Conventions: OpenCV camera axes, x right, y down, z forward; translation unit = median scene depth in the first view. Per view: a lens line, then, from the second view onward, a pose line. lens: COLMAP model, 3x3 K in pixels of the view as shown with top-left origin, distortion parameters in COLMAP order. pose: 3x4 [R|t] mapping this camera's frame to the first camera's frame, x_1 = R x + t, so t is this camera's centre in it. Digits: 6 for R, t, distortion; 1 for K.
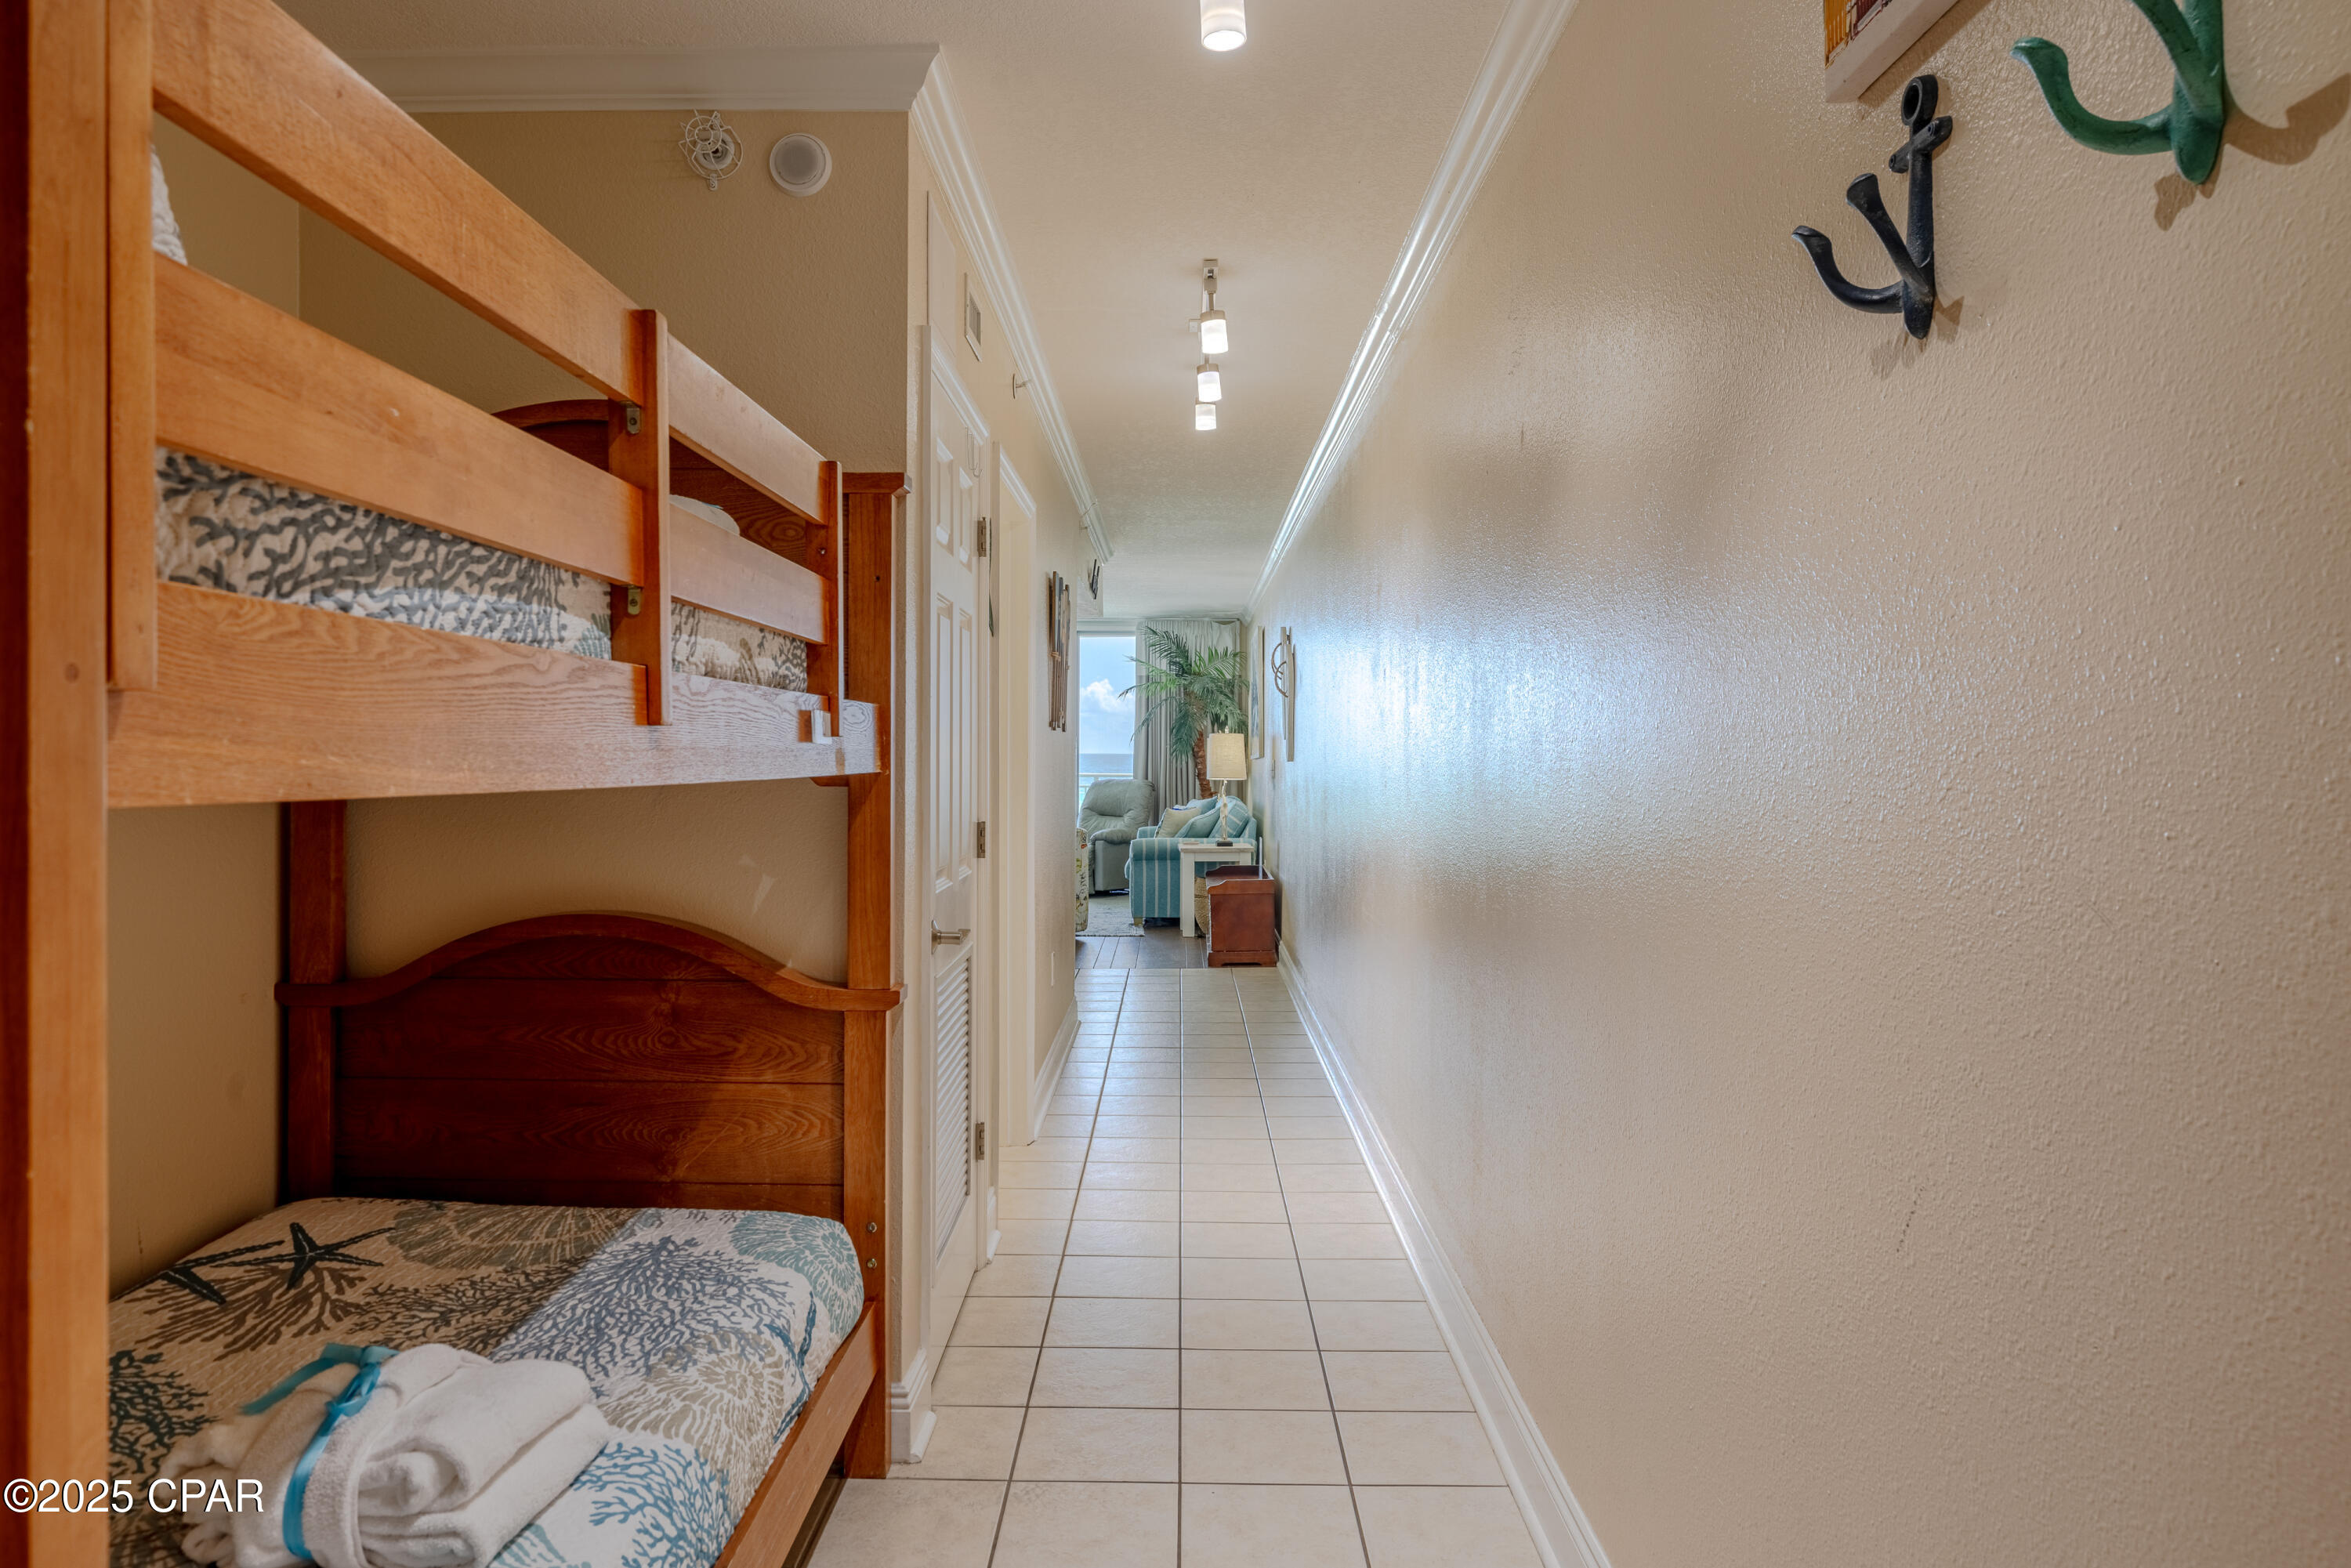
lens RADIAL K [[1492.2, 0, 1163.7], [0, 1492.2, 758.5], [0, 0, 1]] dist [-0.004412, 0.001859]
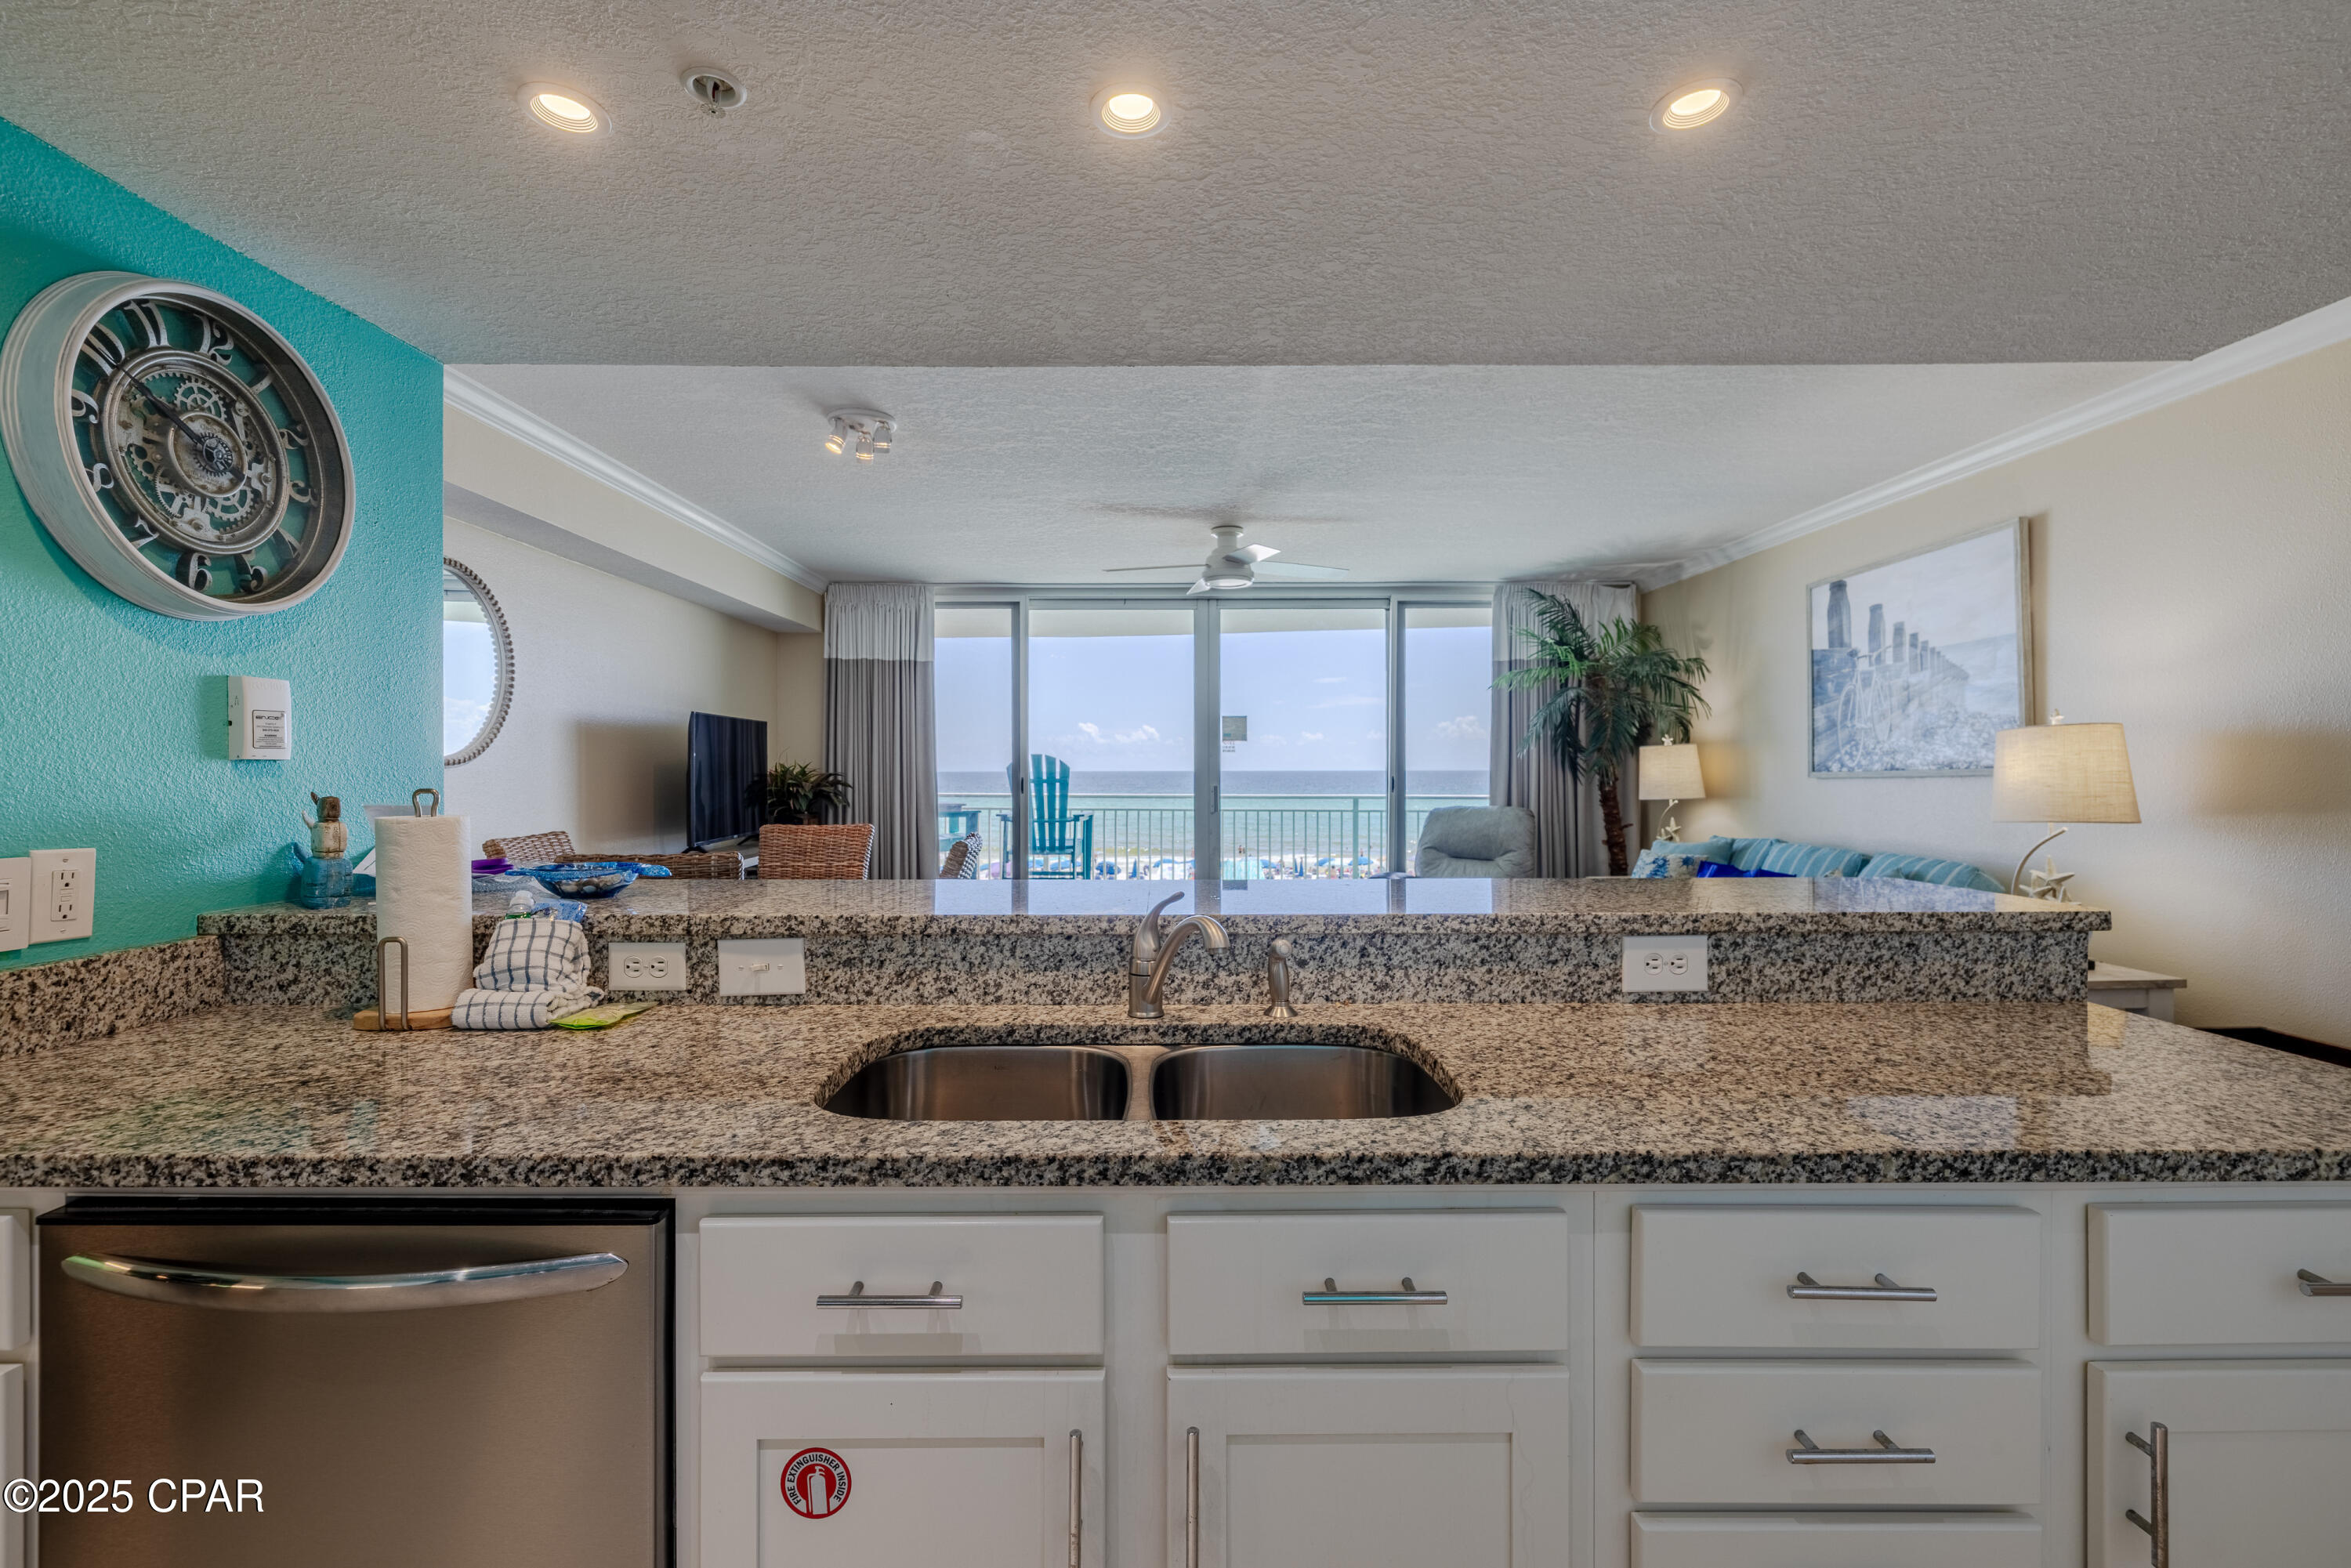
lens RADIAL K [[1013.2, 0, 1164.3], [0, 1013.2, 767.7], [0, 0, 1]] dist [-0.000306, 0.000049]
pose [[0.999907, -0.005115, 0.012665, -1.326387], [0.005207, 0.999960, -0.007256, -0.013580], [-0.012627, 0.007322, 0.999893, 3.758668]]
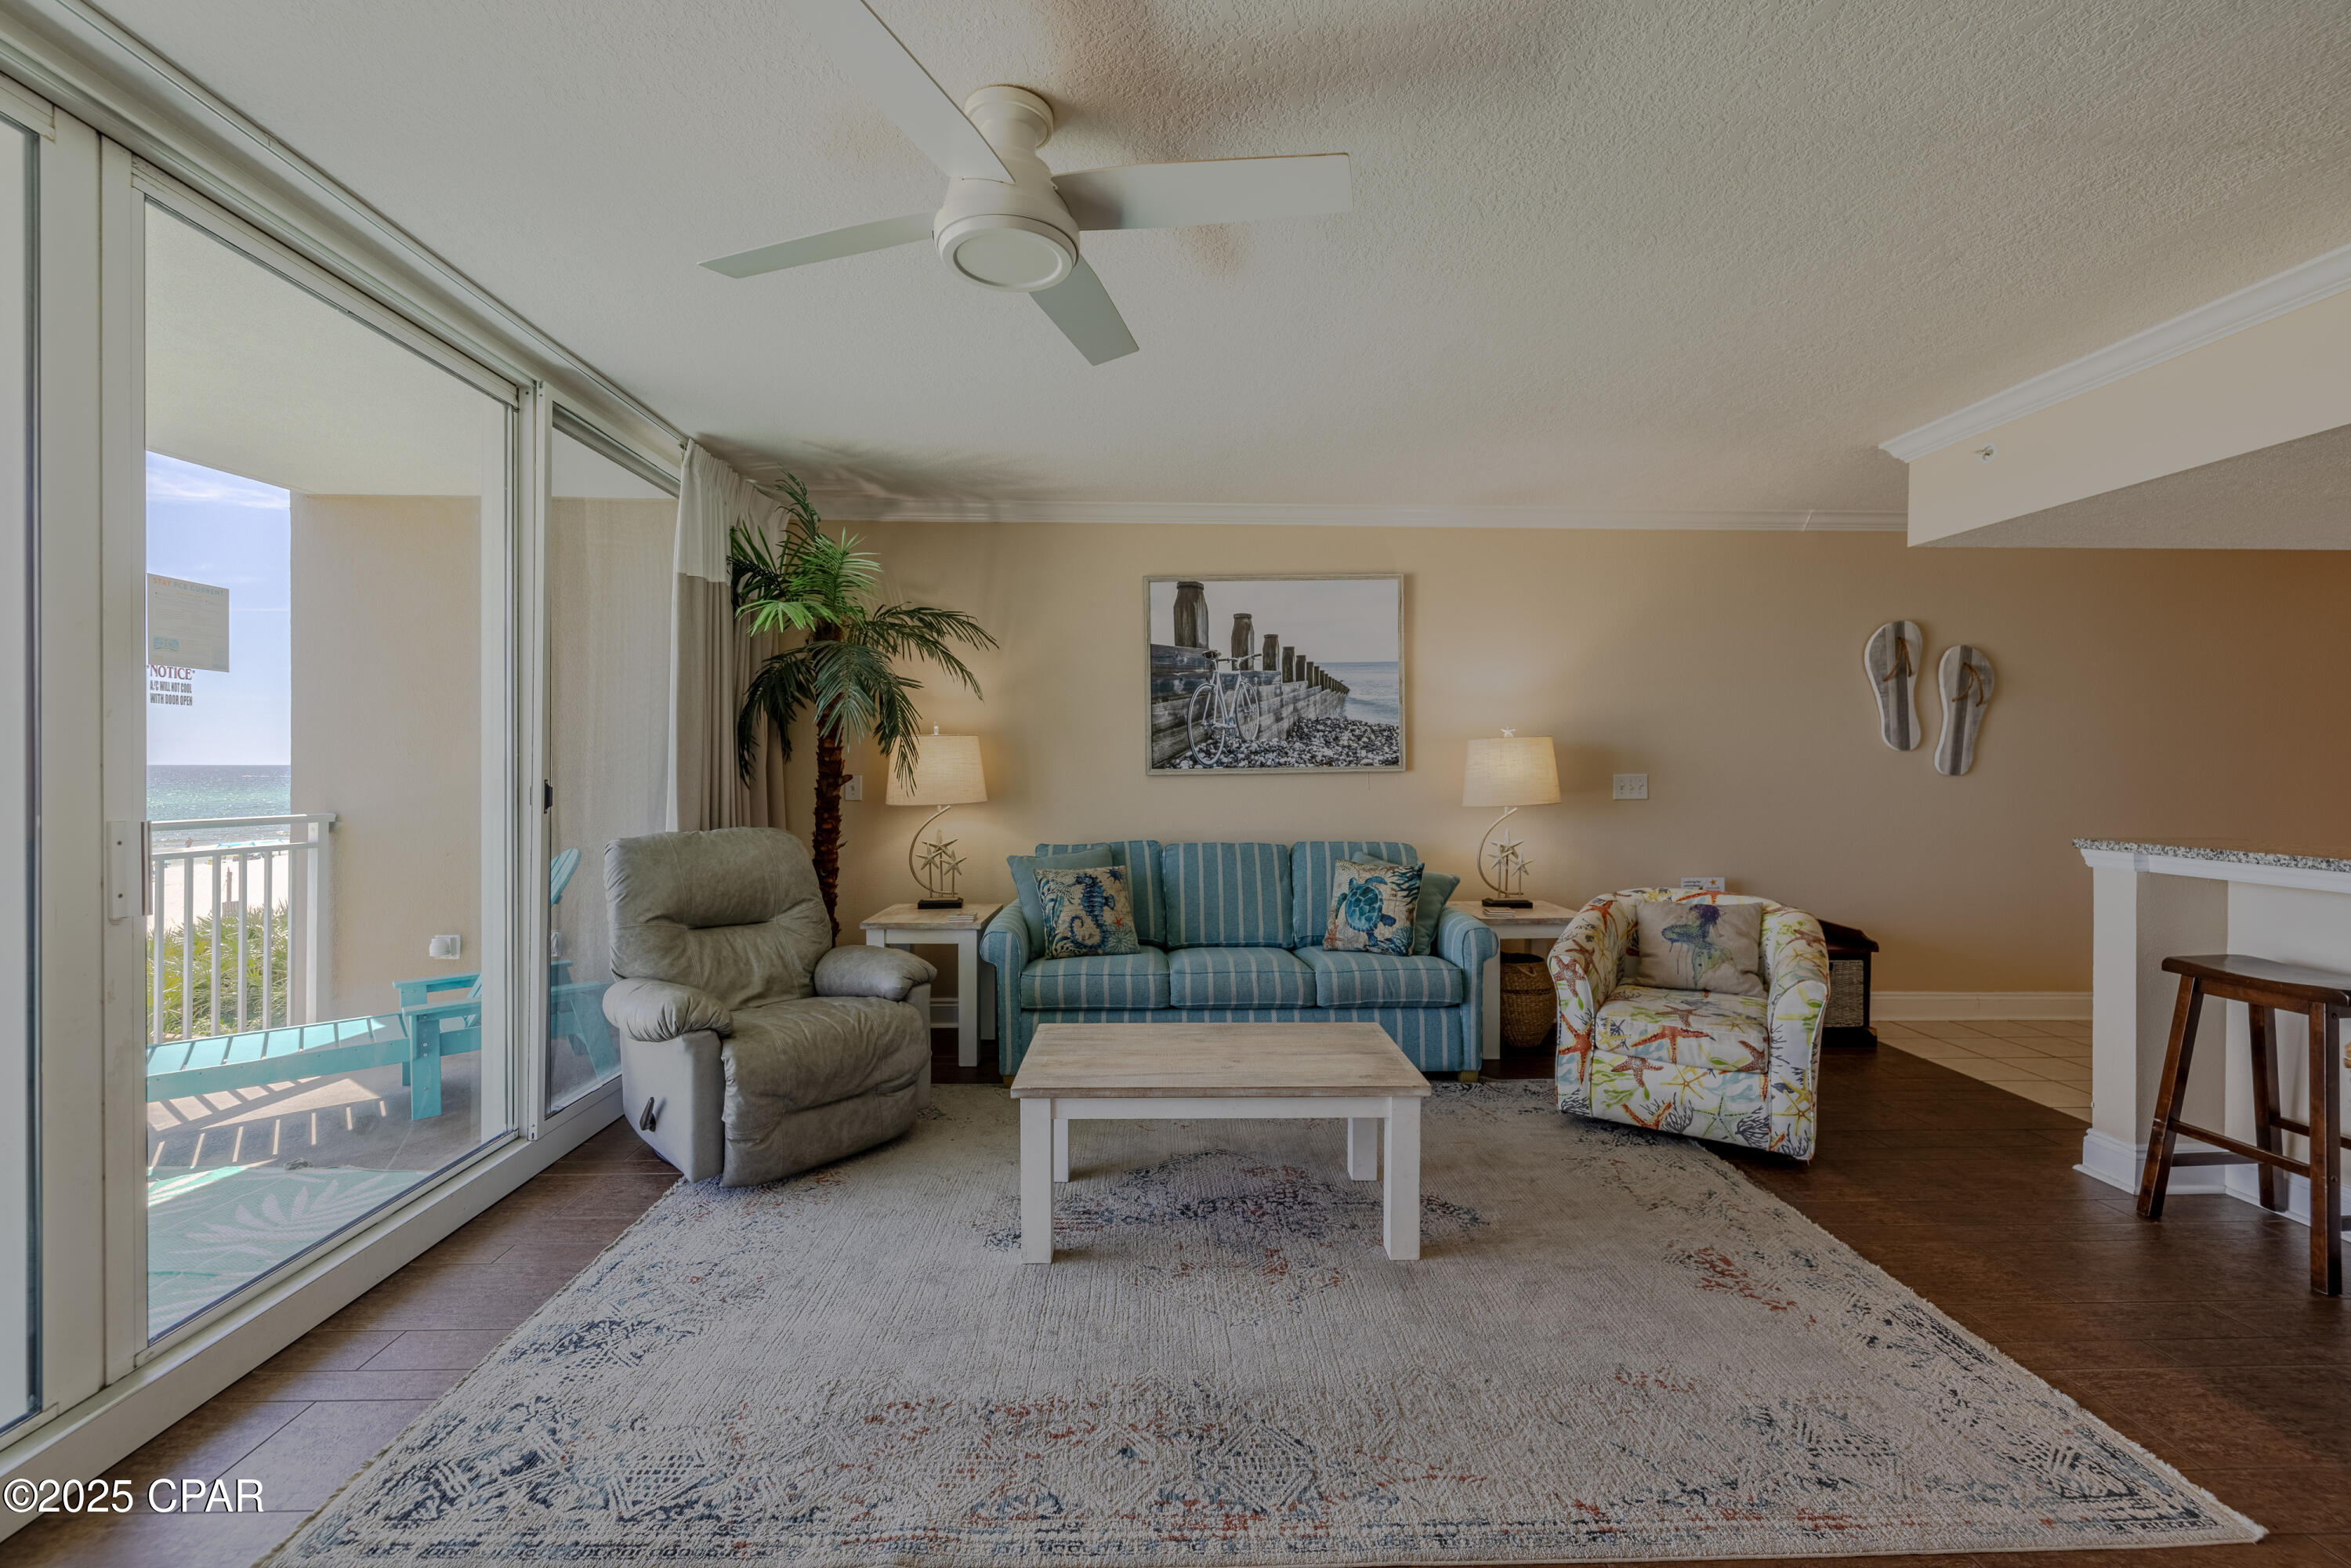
lens RADIAL K [[991.0, 0, 1178.2], [0, 991.0, 769.8], [0, 0, 1]] dist [0.000908, 0.000101]
pose [[-0.041301, -0.007601, 0.999118, -2.120990], [0.002831, 0.999966, 0.007725, -0.030200], [-0.999143, 0.003148, -0.041278, 6.371509]]
